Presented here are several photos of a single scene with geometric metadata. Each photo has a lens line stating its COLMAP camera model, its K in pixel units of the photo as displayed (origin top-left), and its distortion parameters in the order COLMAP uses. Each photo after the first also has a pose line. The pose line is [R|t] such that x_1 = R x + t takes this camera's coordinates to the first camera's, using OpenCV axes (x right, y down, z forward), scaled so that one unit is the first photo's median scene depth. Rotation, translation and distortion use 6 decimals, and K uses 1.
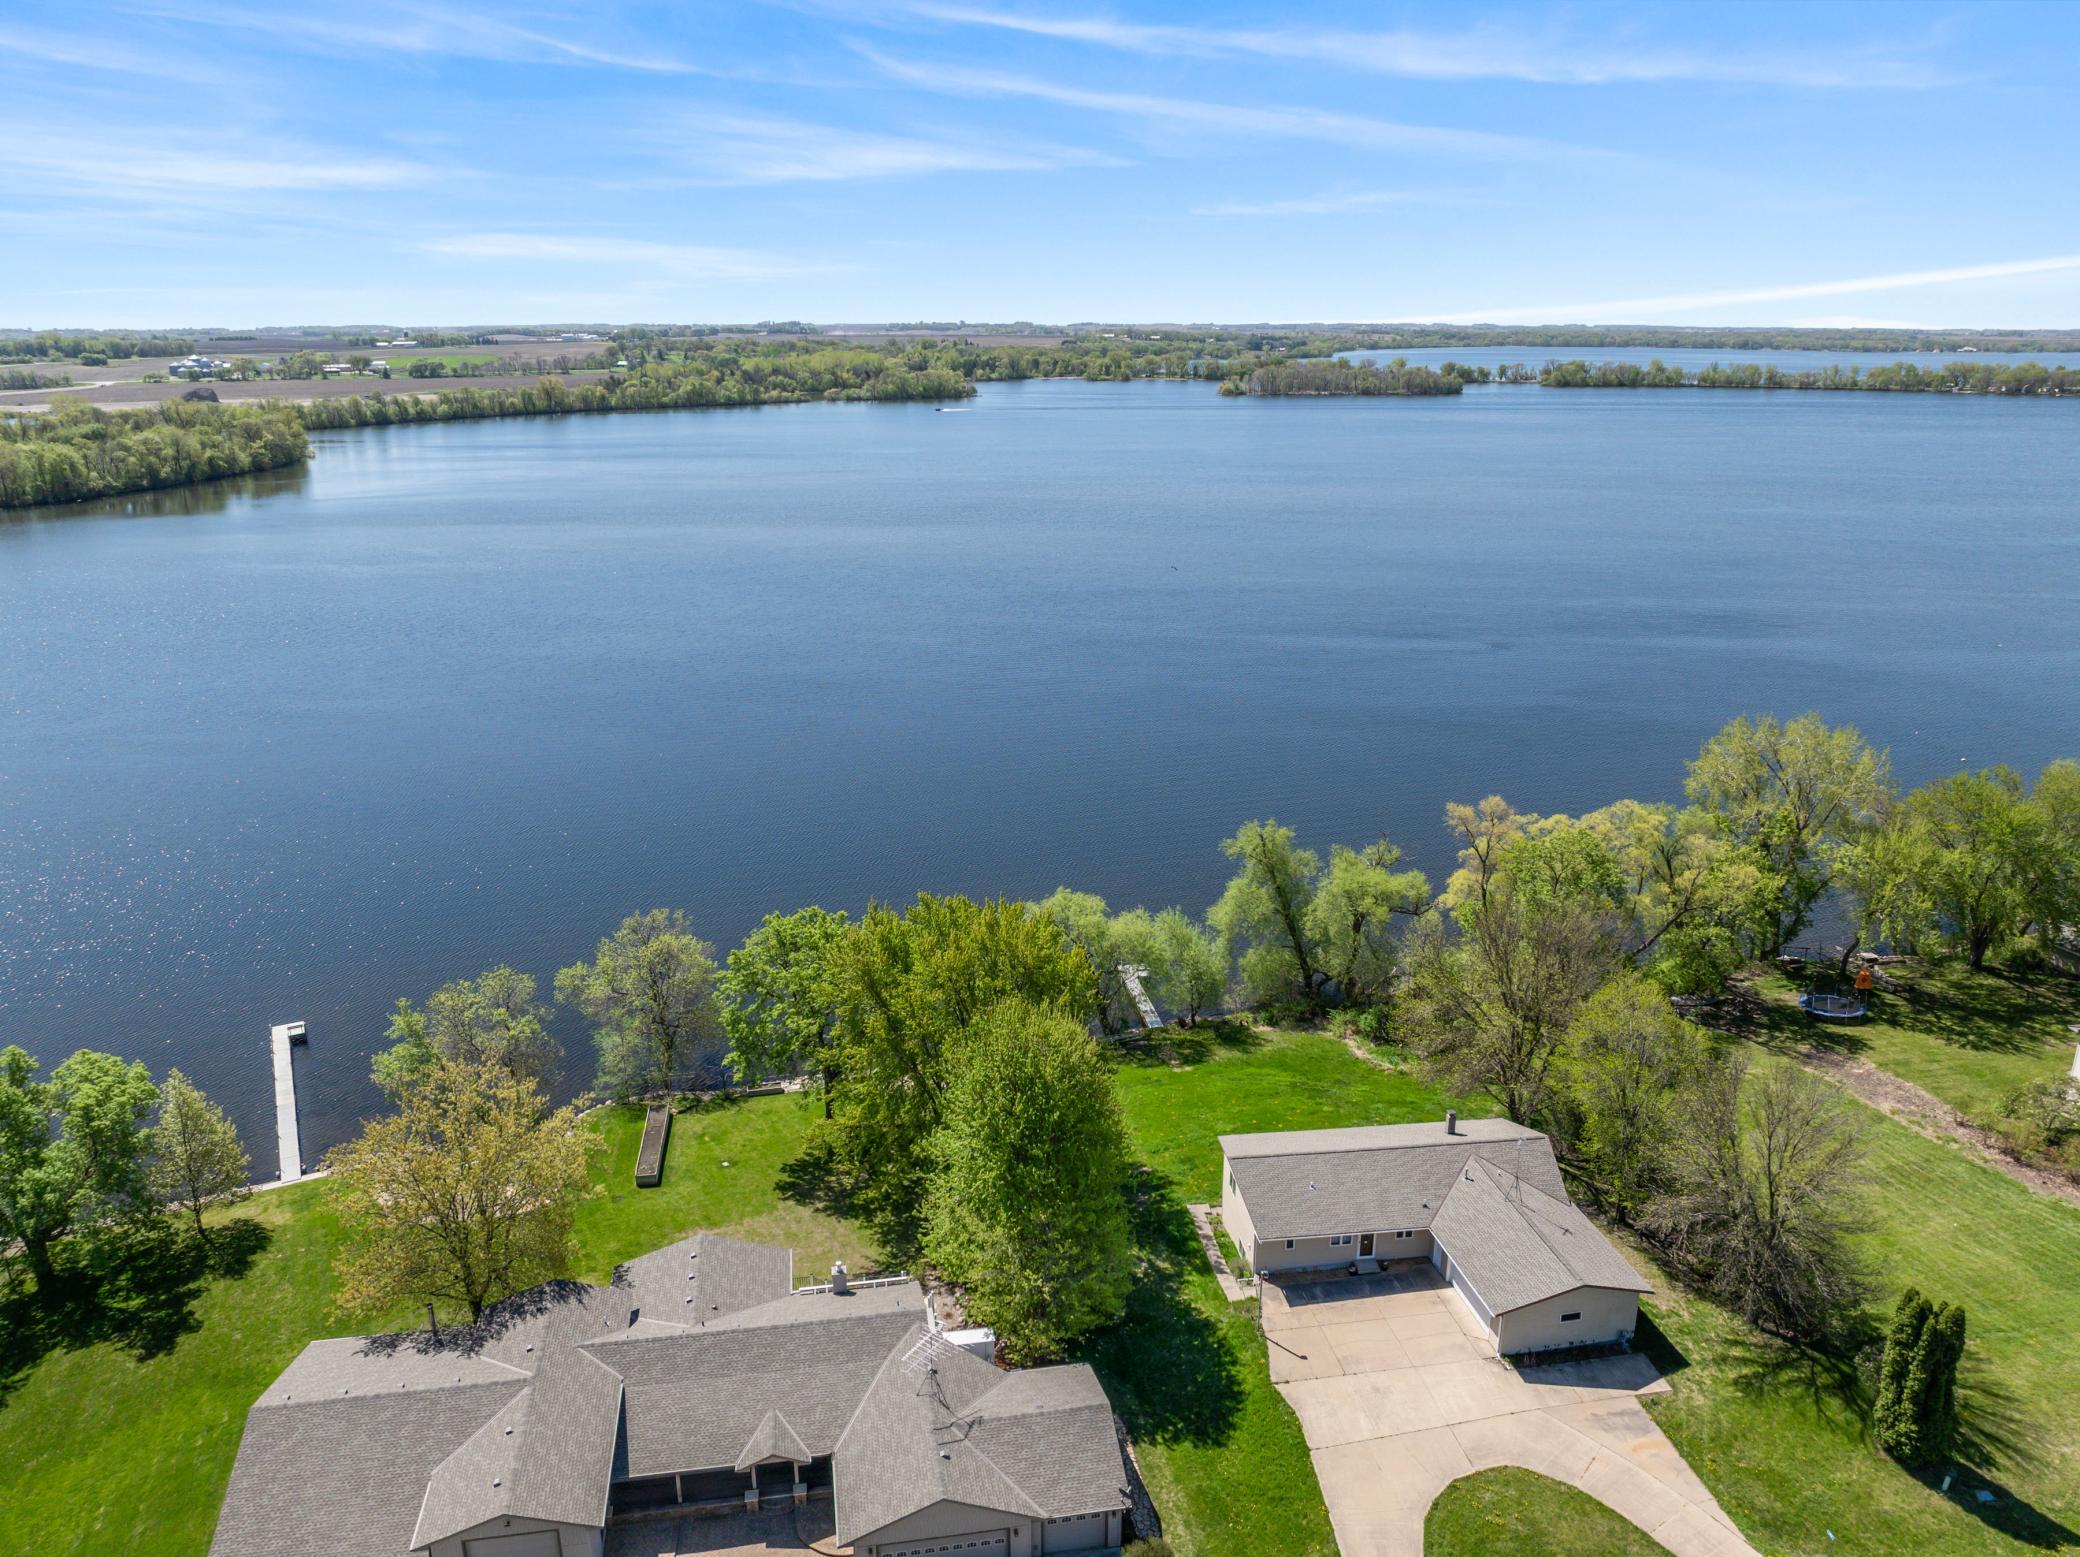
lens RADIAL K [[1452.1, 0, 1040.0], [0, 1452.1, 778.5], [0, 0, 1]] dist [-0.060535, 0.026706]
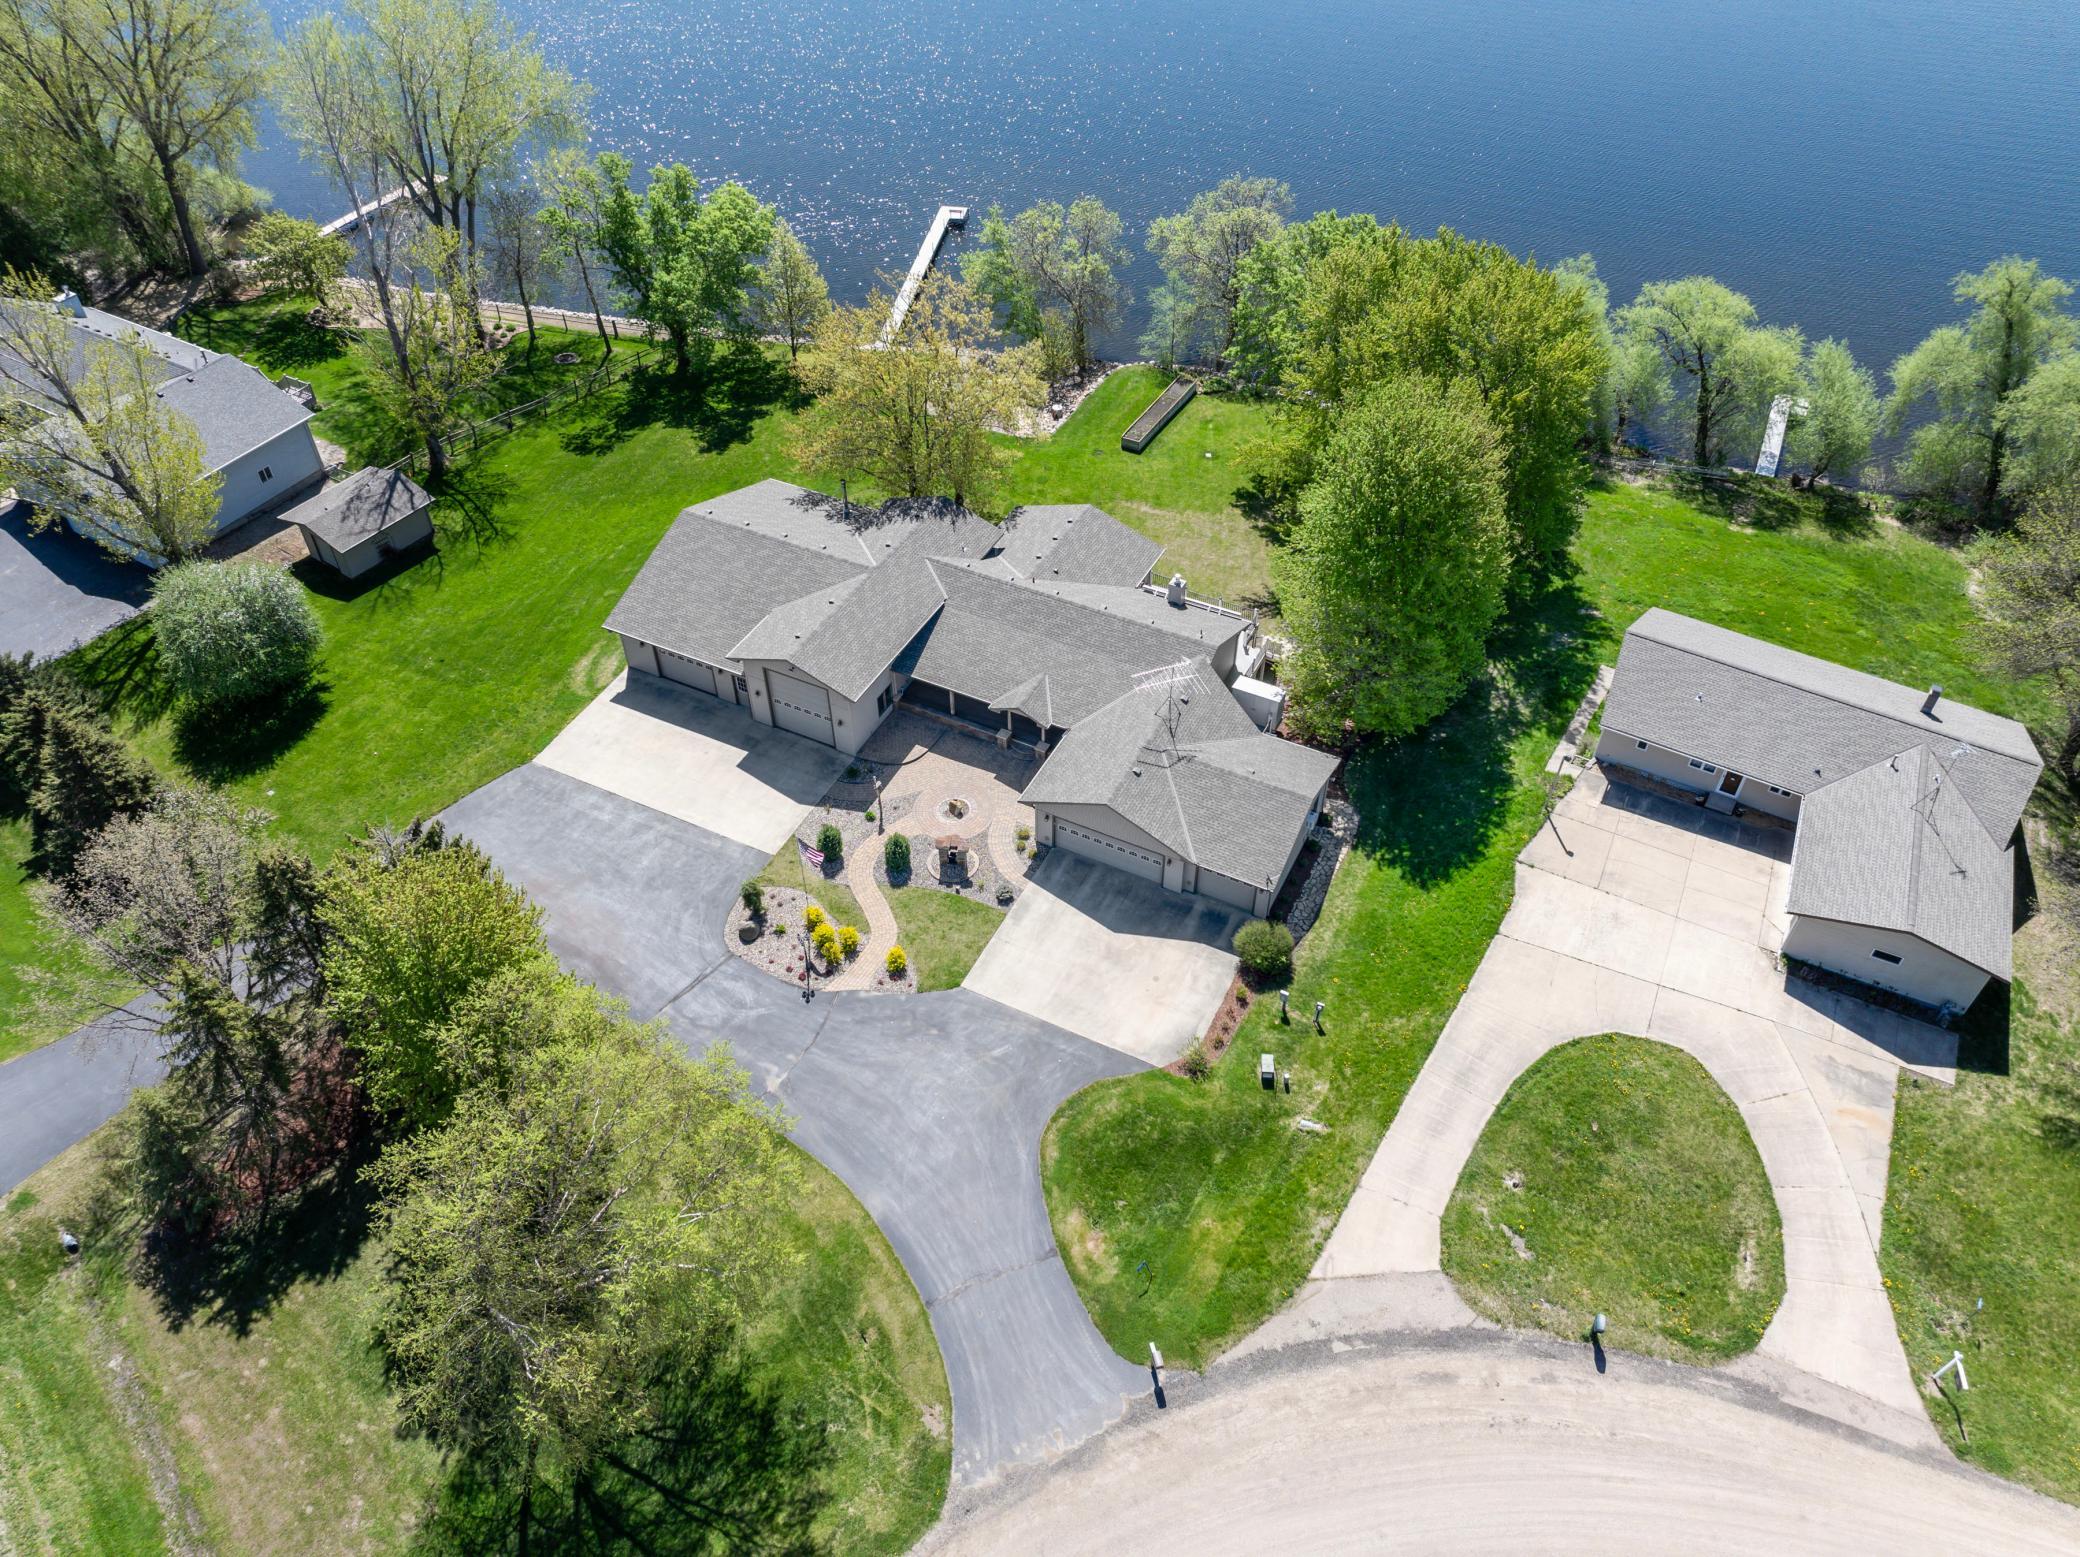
lens RADIAL K [[1438.7, 0, 1050.4], [0, 1438.7, 771.7], [0, 0, 1]] dist [-0.026476, 0.000131]
pose [[0.812381, 0.417130, -0.407481, 0.248583], [-0.183550, 0.846183, 0.500283, -0.035150], [0.553486, -0.331627, 0.763987, 0.127208]]
